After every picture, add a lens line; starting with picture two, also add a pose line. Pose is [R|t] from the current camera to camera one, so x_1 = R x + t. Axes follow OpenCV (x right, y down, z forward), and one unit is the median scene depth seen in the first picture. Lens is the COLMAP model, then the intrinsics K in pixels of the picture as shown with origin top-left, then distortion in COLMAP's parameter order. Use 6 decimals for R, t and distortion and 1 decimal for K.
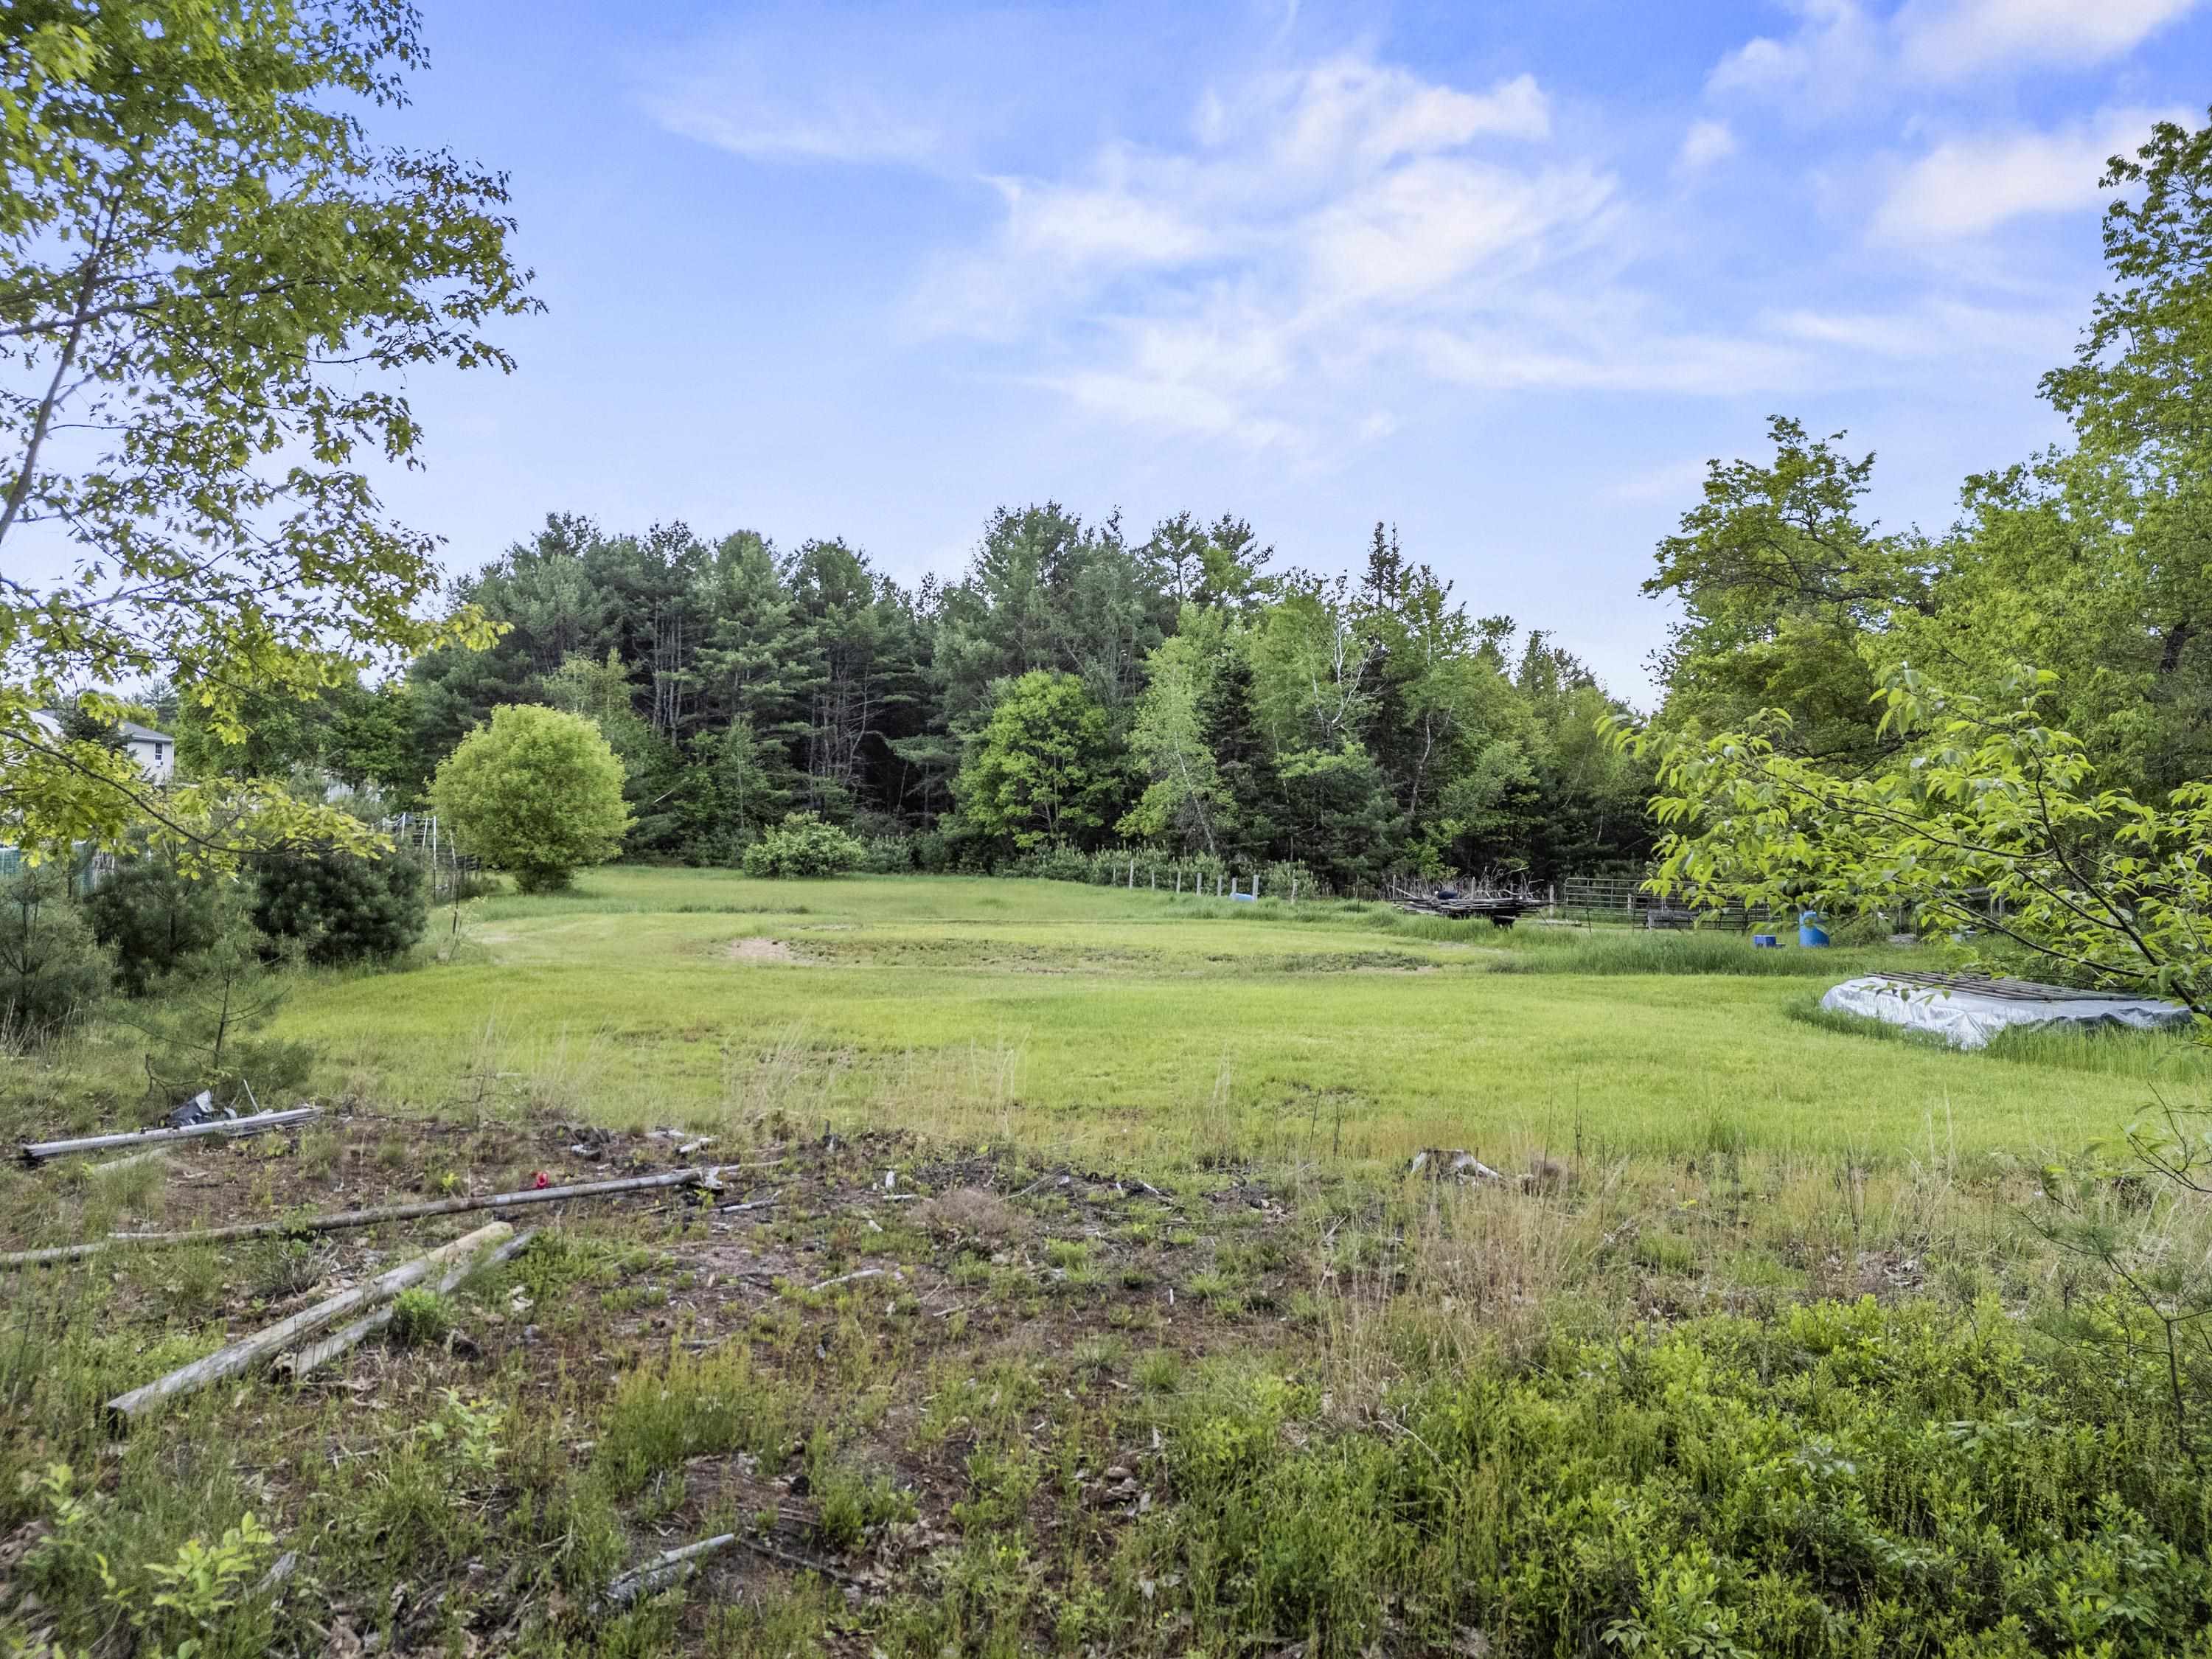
lens RADIAL K [[1545.6, 0, 1102.8], [0, 1545.6, 863.8], [0, 0, 1]] dist [0.094613, -0.000162]
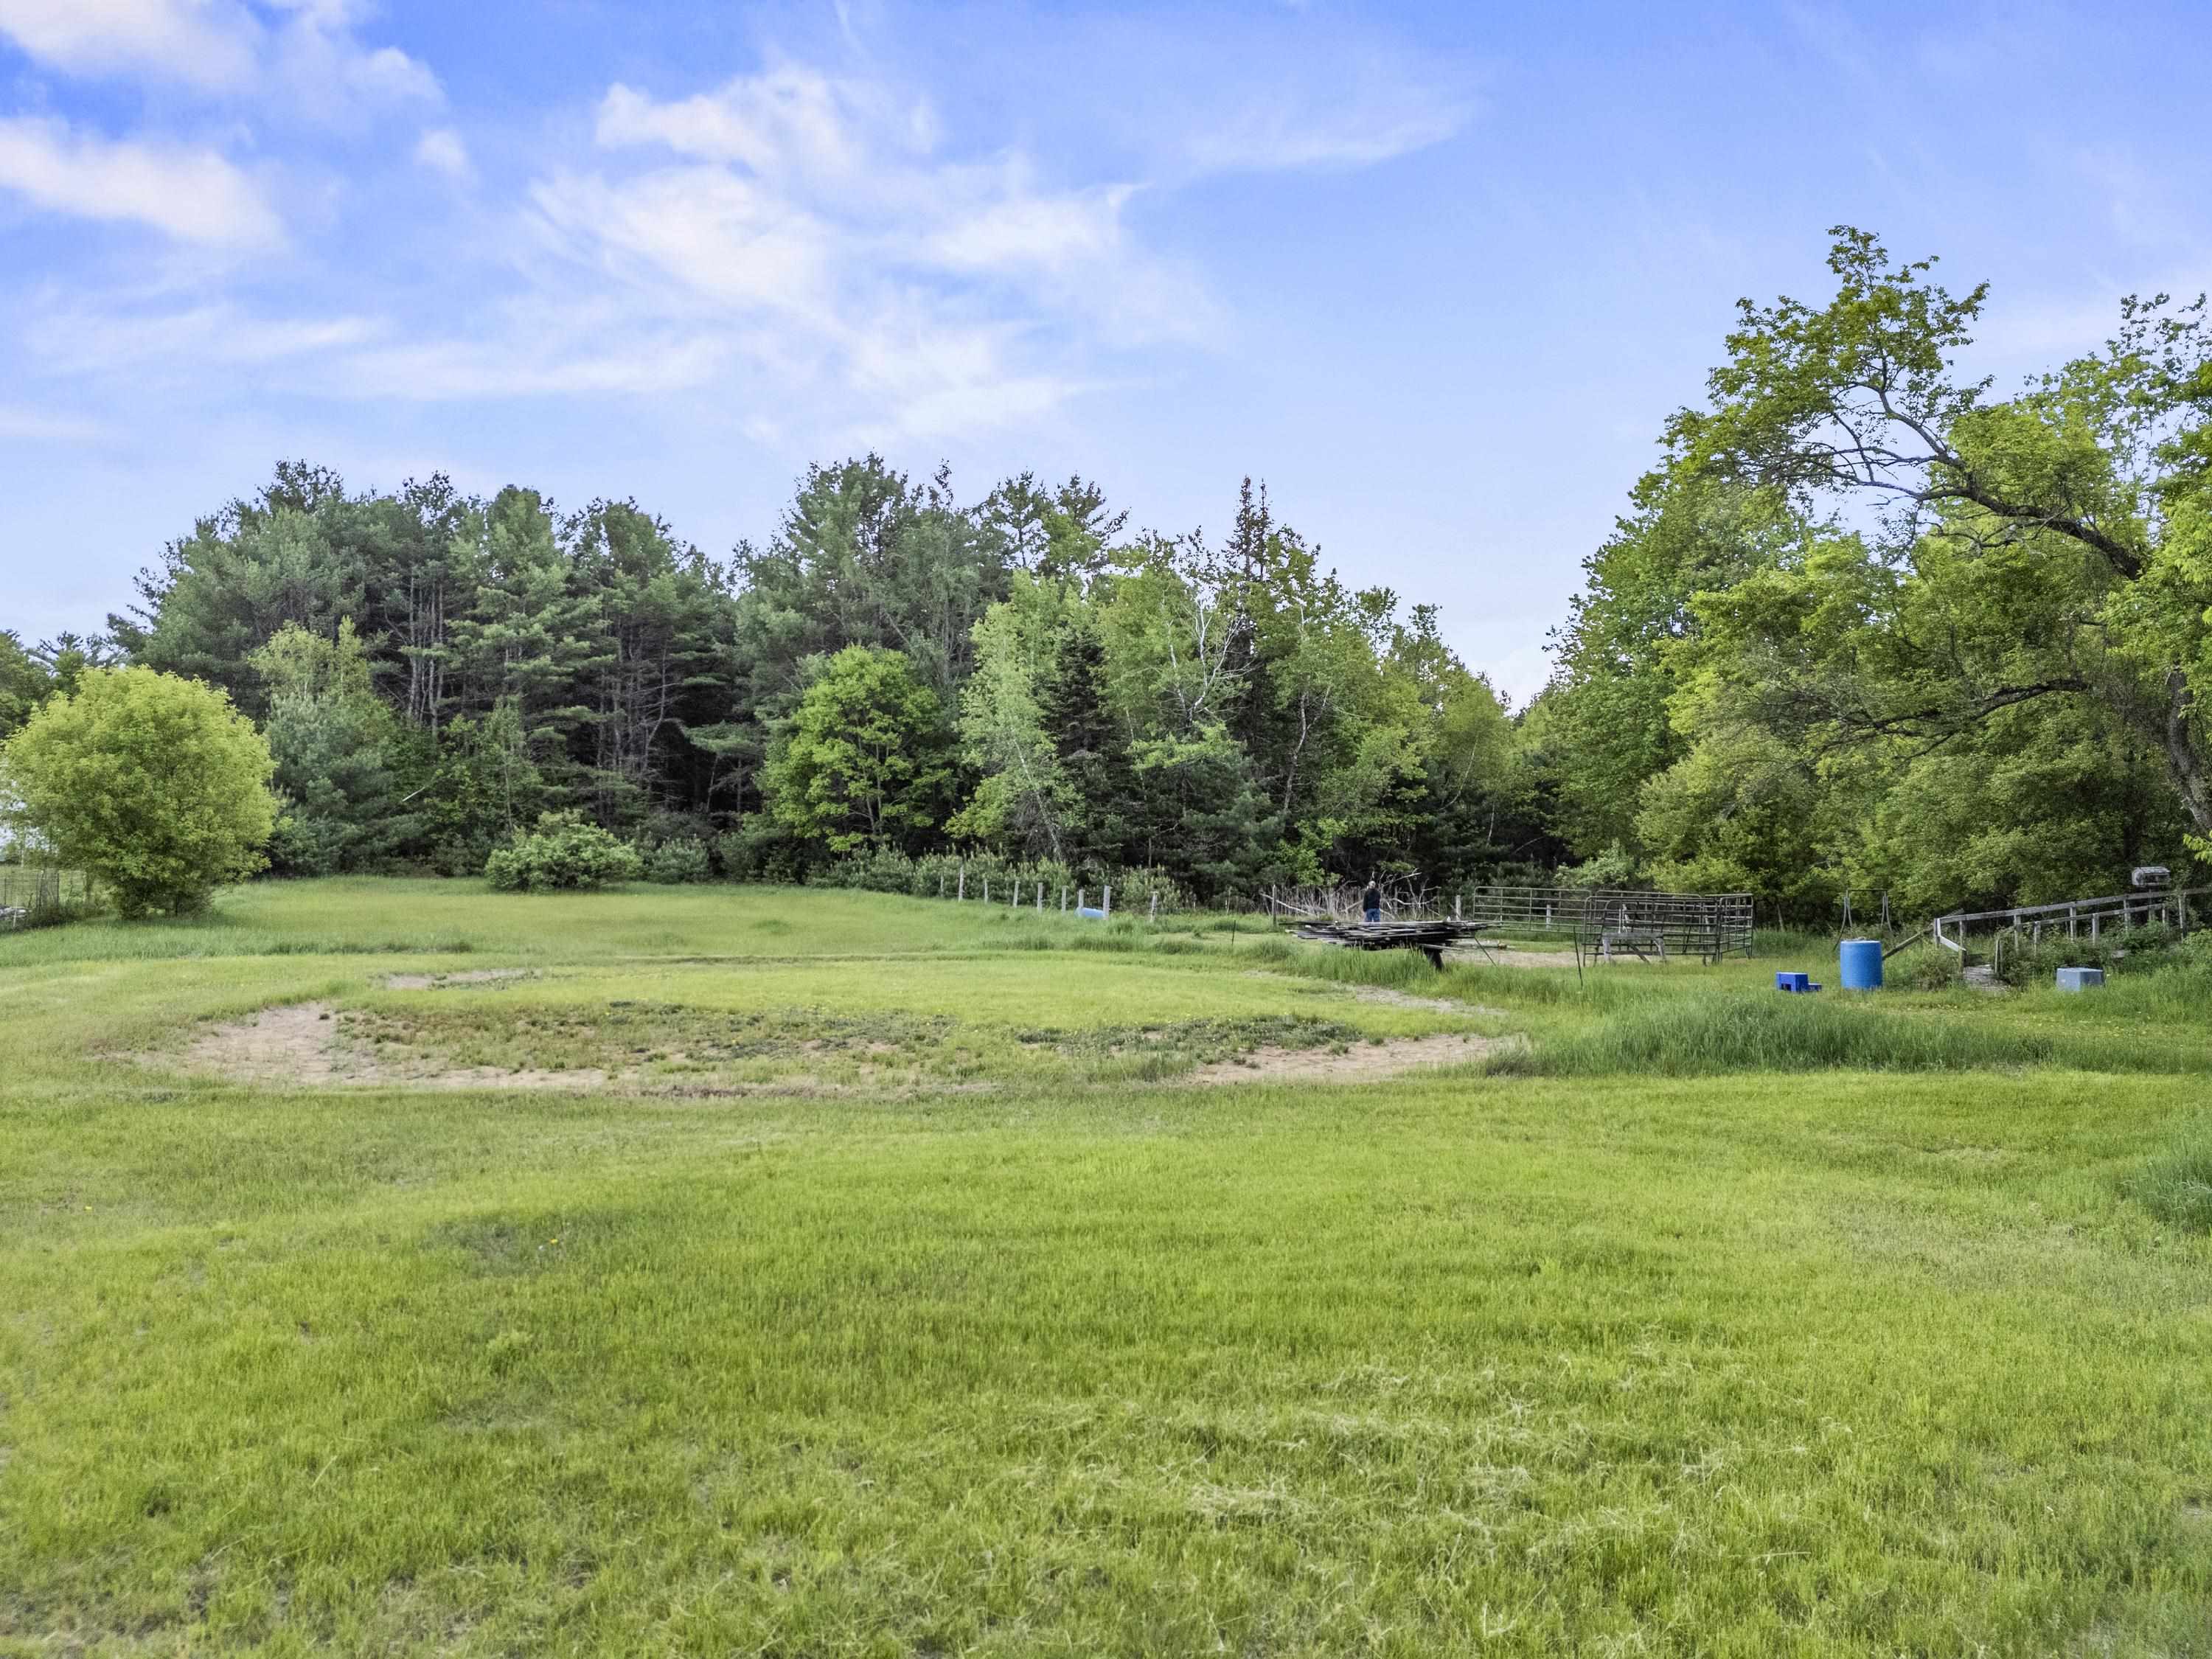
lens RADIAL K [[1548.4, 0, 1106.6], [0, 1548.4, 831.6], [0, 0, 1]] dist [-0.000223, -0.000250]
pose [[0.995571, -0.003603, 0.093940, 0.015638], [0.005544, 0.999776, -0.020411, -0.003373], [-0.093846, 0.020842, 0.995369, 0.131827]]
